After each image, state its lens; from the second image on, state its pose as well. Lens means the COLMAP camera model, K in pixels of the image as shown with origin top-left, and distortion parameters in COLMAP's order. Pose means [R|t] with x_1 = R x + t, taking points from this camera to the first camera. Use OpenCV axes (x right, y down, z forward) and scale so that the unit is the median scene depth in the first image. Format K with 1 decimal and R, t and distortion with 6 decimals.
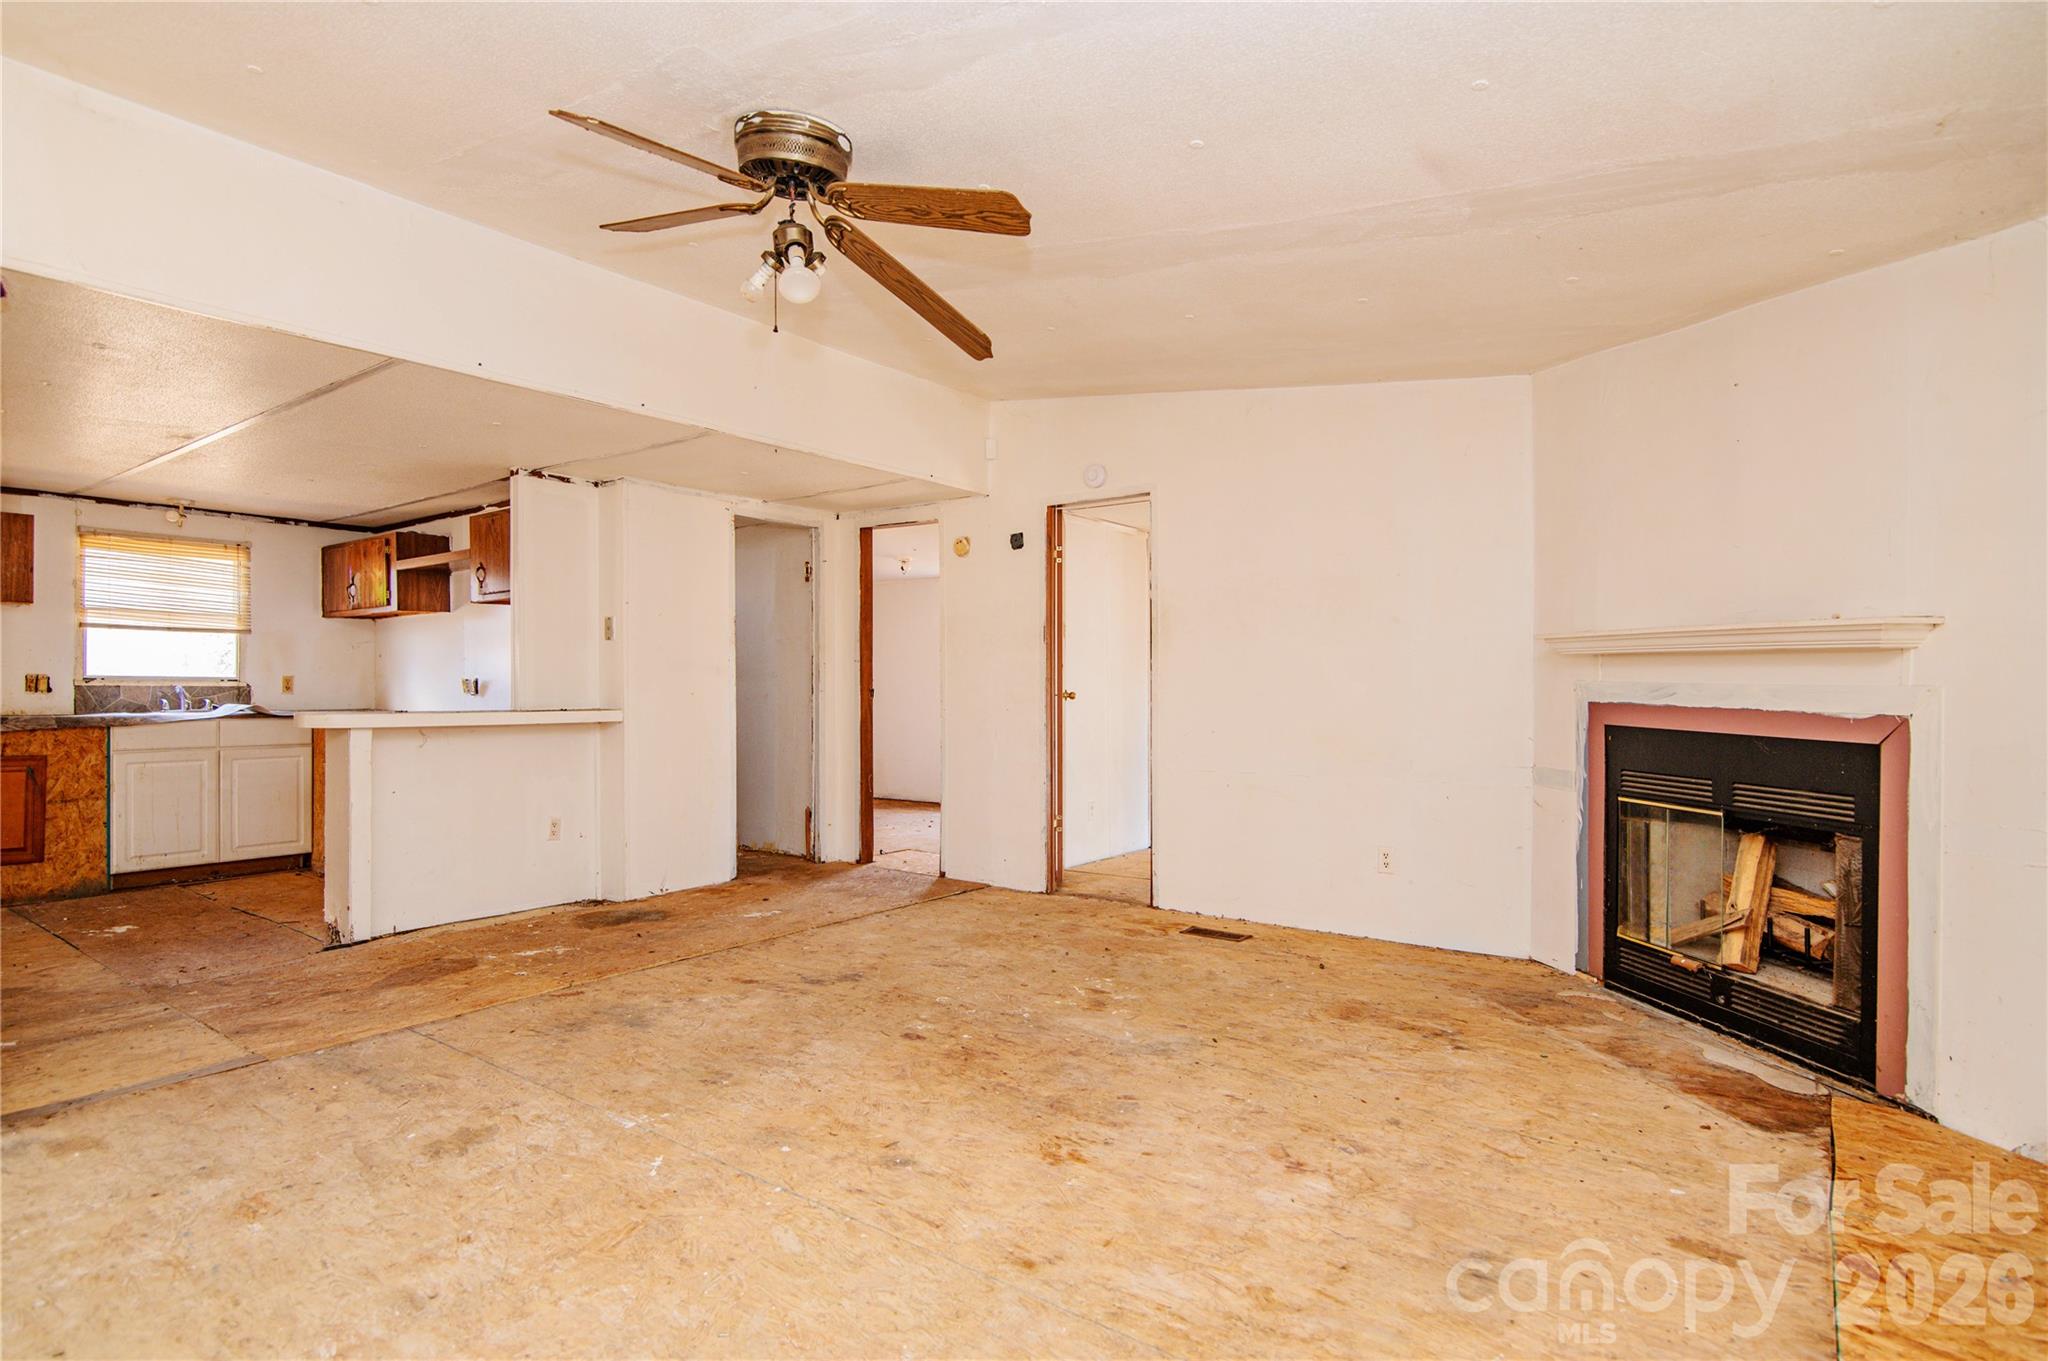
lens RADIAL K [[1000.9, 0, 1002.0], [0, 1000.9, 688.9], [0, 0, 1]] dist [-0.021505, 0.002161]
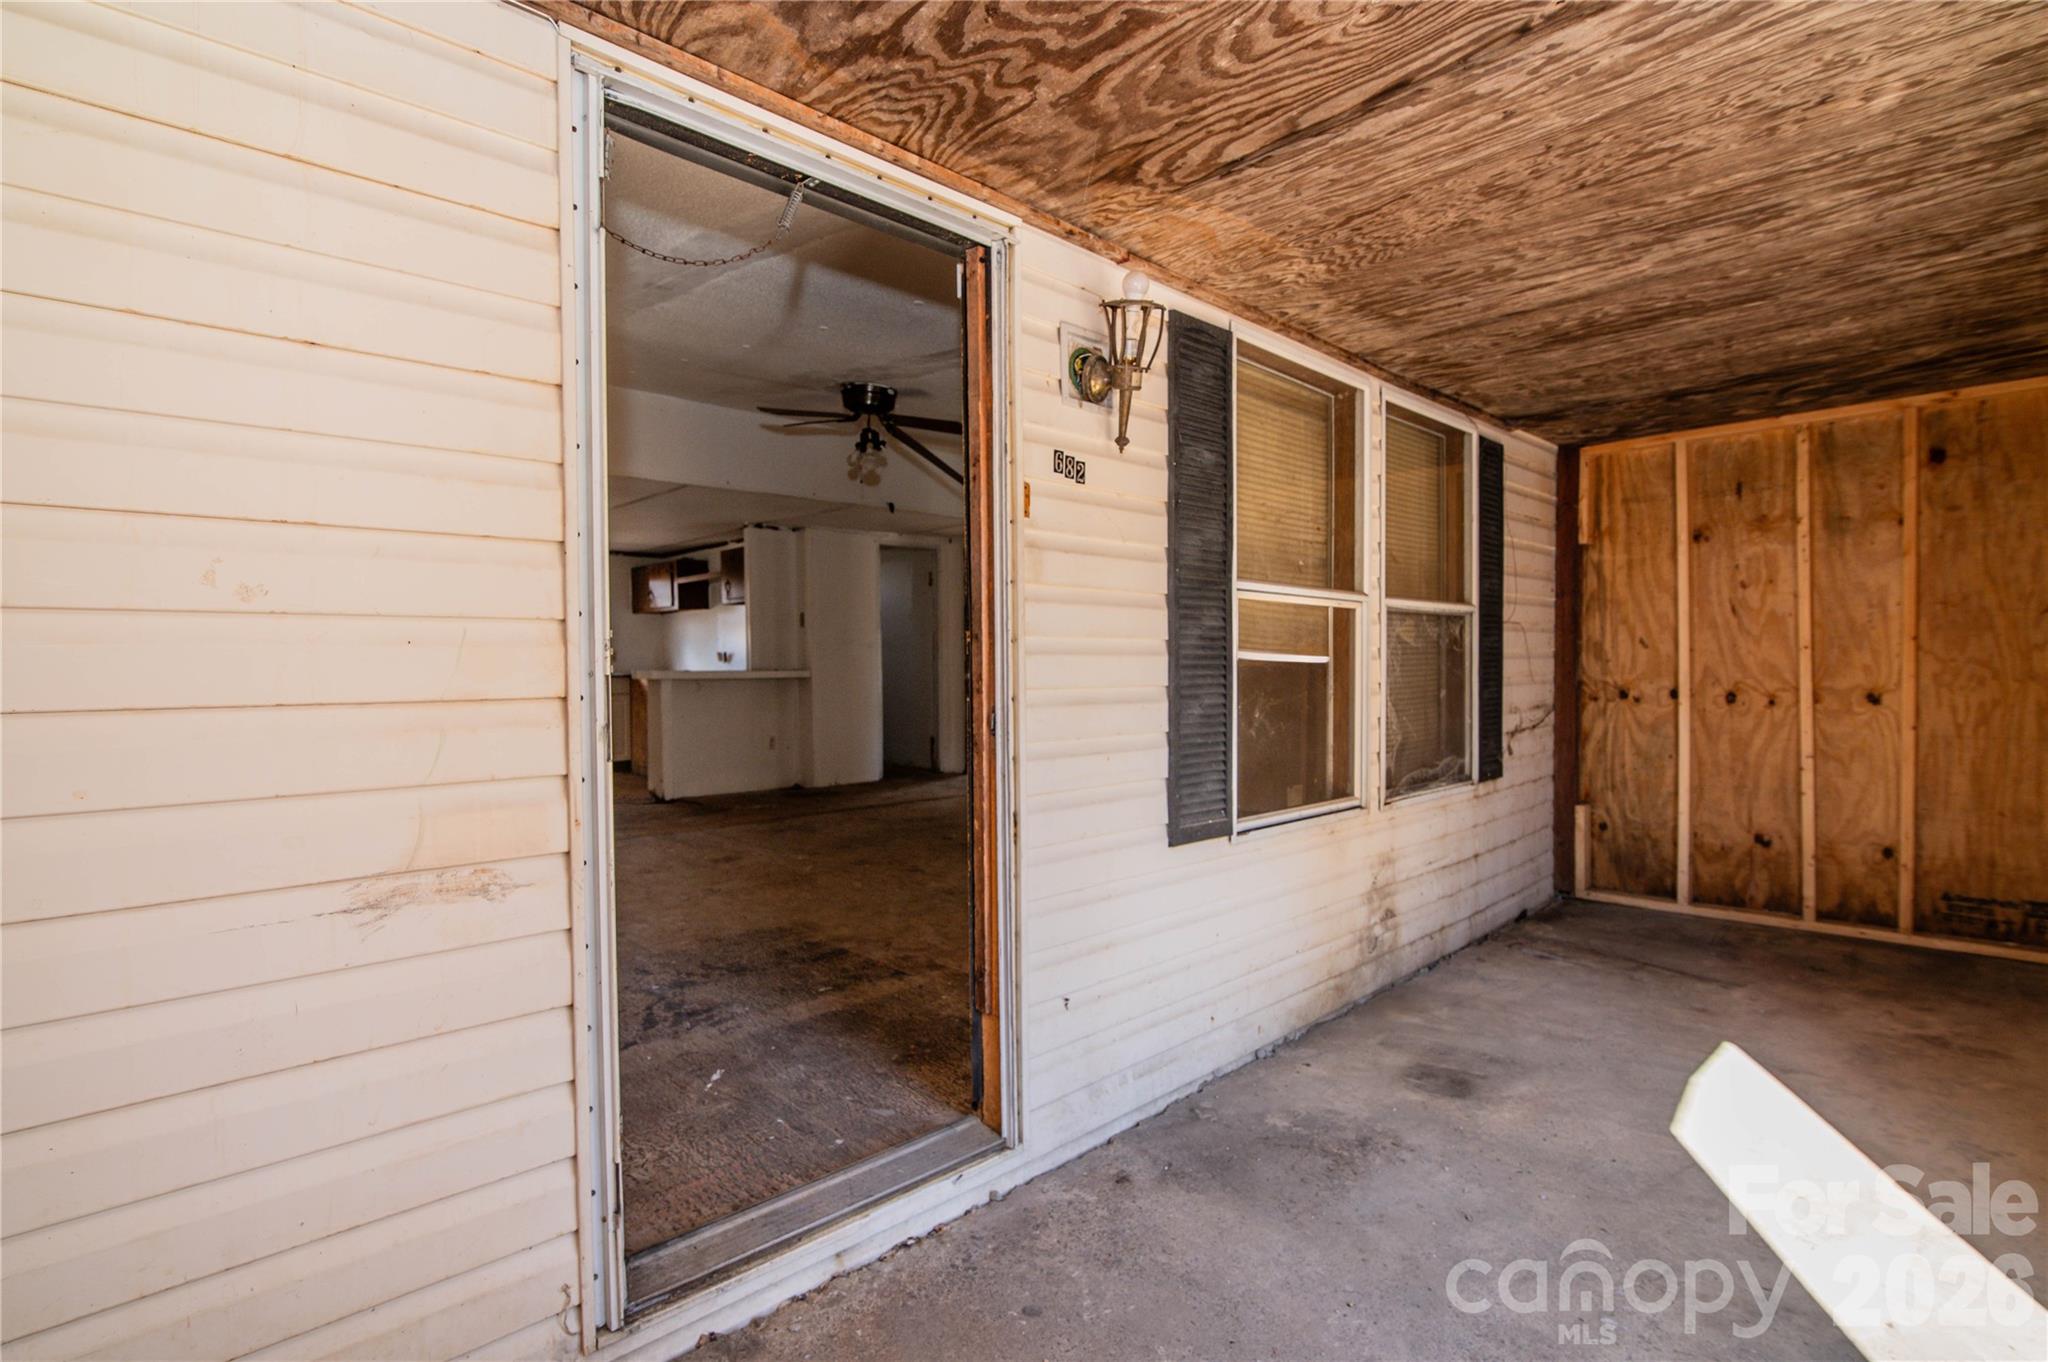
lens RADIAL K [[973.3, 0, 1019.8], [0, 973.3, 683.4], [0, 0, 1]] dist [-0.002010, -0.000047]
pose [[0.982825, -0.002996, -0.184514, 0.364451], [0.007305, 0.999716, 0.022679, 0.014741], [0.184394, -0.023638, 0.982568, -0.732973]]
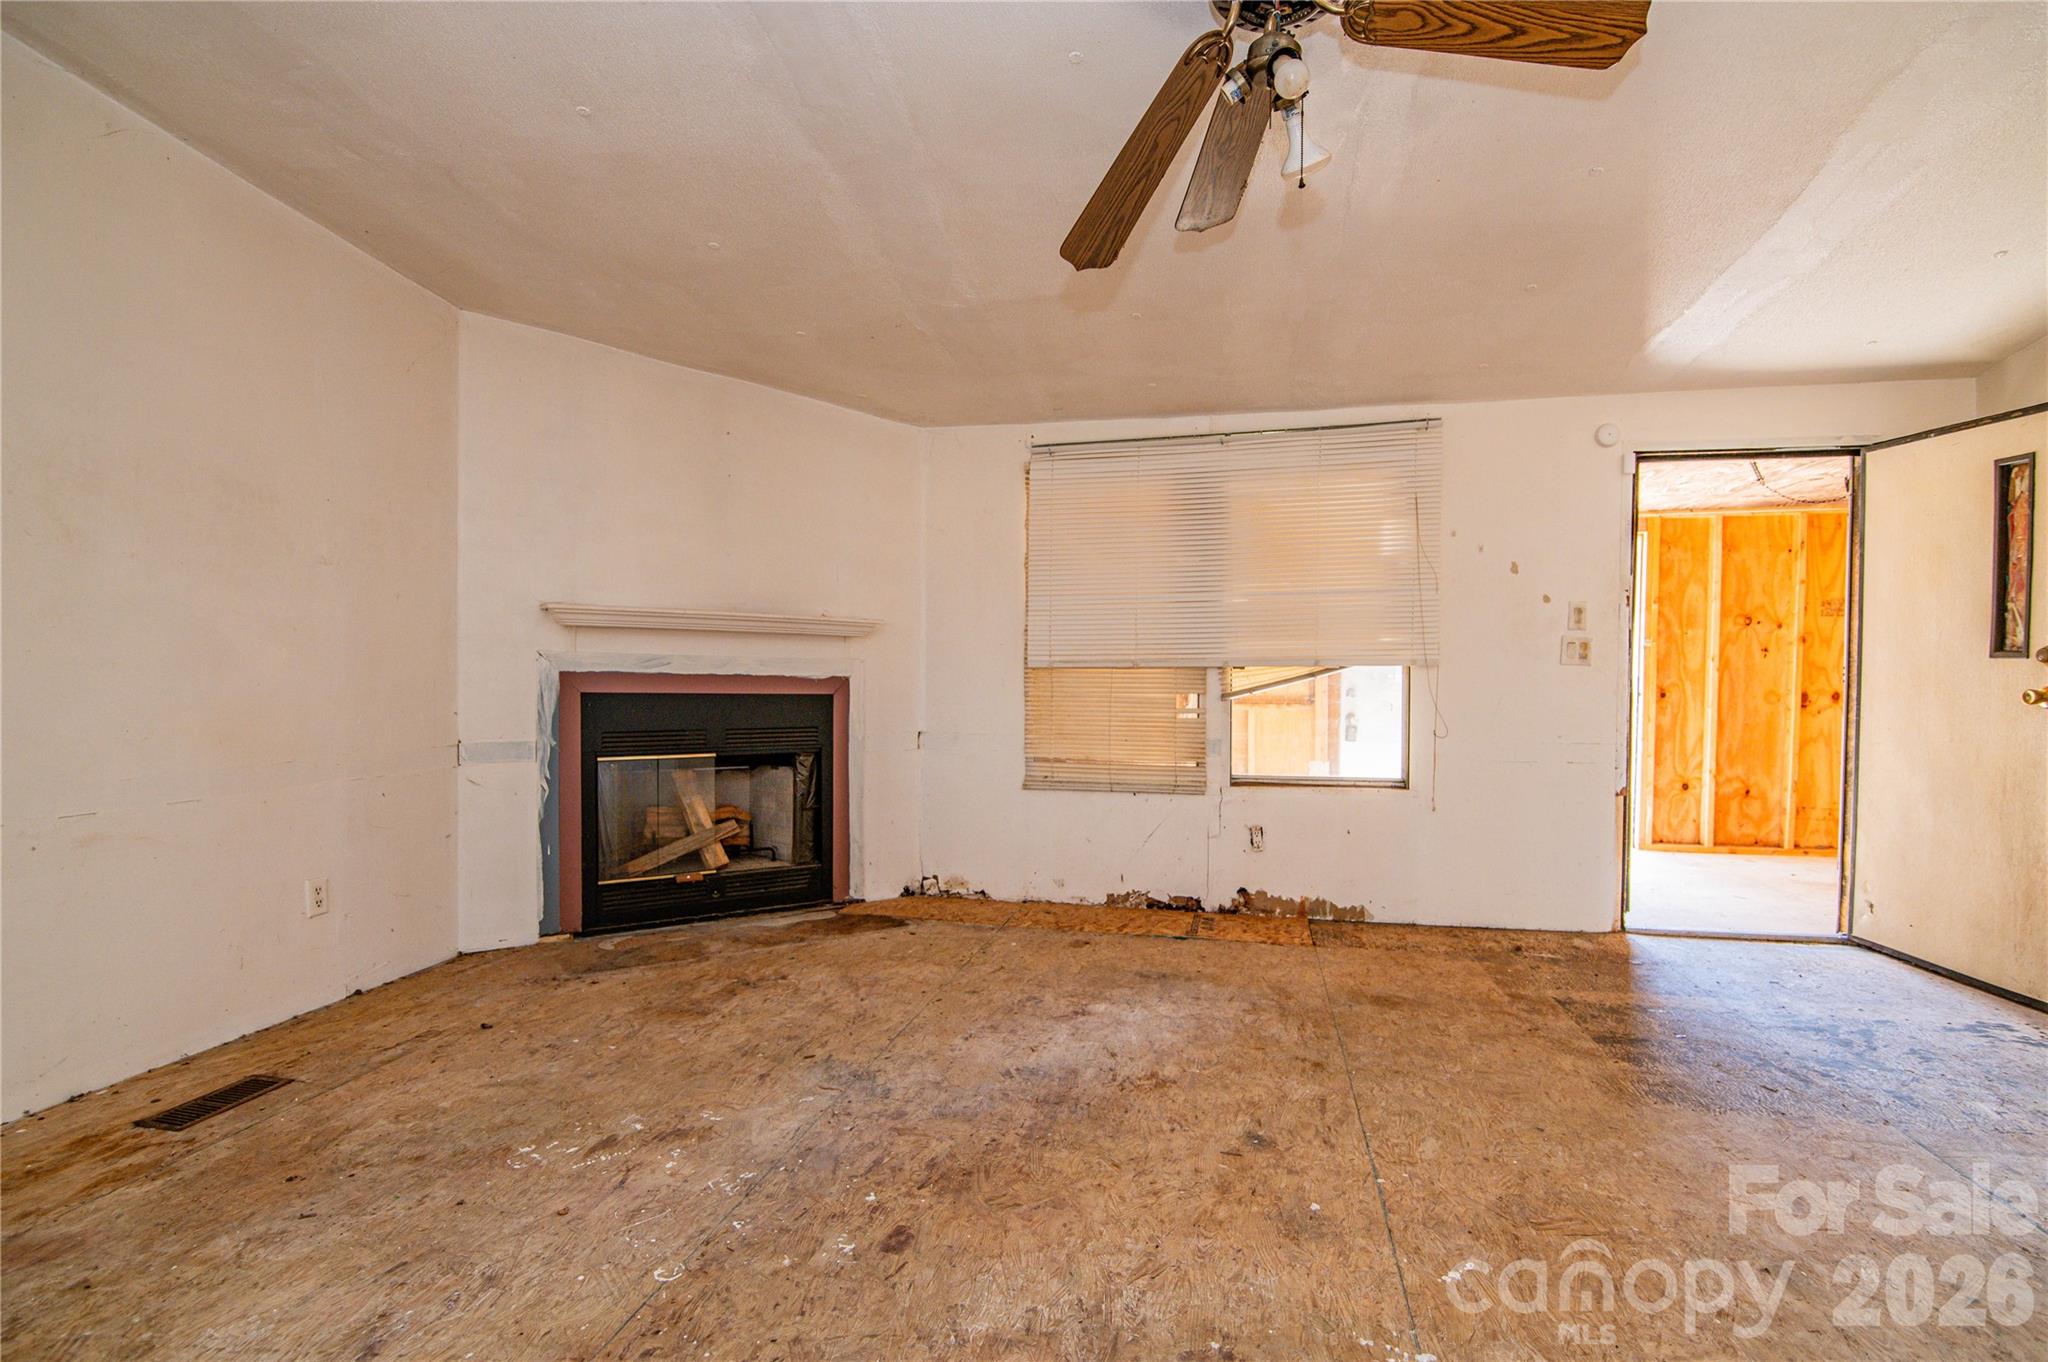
lens RADIAL K [[987.6, 0, 1026.5], [0, 987.6, 687.4], [0, 0, 1]] dist [-0.018295, -0.000068]
pose [[-0.397852, -0.025725, 0.917089, -0.628508], [-0.006119, 0.999659, 0.025387, 0.000707], [-0.917429, 0.004489, -0.397873, 1.118727]]
